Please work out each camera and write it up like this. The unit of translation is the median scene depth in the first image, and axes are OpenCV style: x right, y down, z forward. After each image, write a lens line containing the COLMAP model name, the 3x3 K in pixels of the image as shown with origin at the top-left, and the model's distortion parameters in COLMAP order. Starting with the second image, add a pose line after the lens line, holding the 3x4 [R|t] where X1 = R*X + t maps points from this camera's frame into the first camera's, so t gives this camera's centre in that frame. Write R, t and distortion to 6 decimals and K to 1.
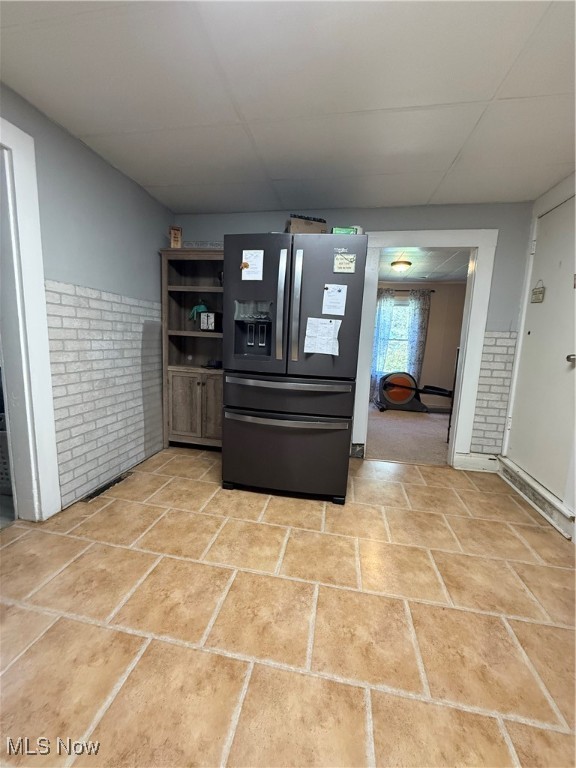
lens RADIAL K [[305.9, 0, 288.3], [0, 305.9, 381.2], [0, 0, 1]] dist [-0.002654, -0.000131]
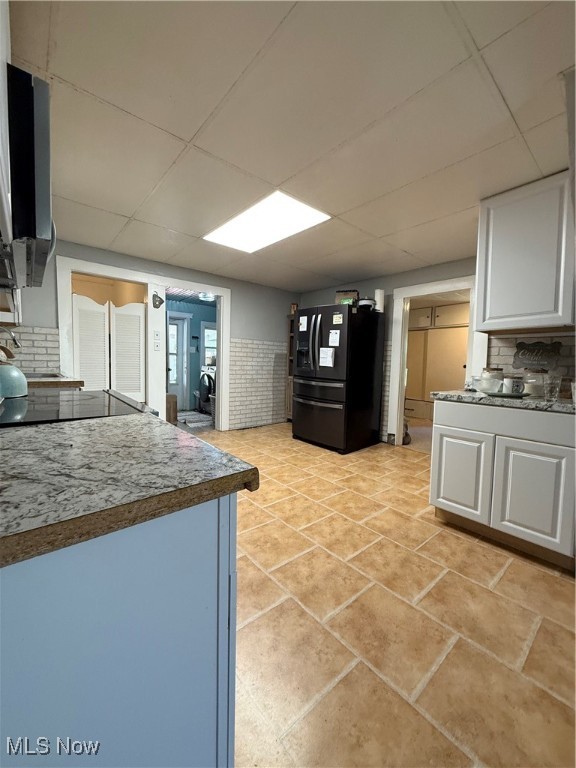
lens RADIAL K [[305.9, 0, 286.8], [0, 305.9, 380.3], [0, 0, 1]] dist [-0.002654, -0.000131]
pose [[0.773533, 0.025745, -0.633233, 1.090058], [-0.087547, 0.993936, -0.066535, 0.142021], [0.627680, 0.106905, 0.771096, -0.601022]]
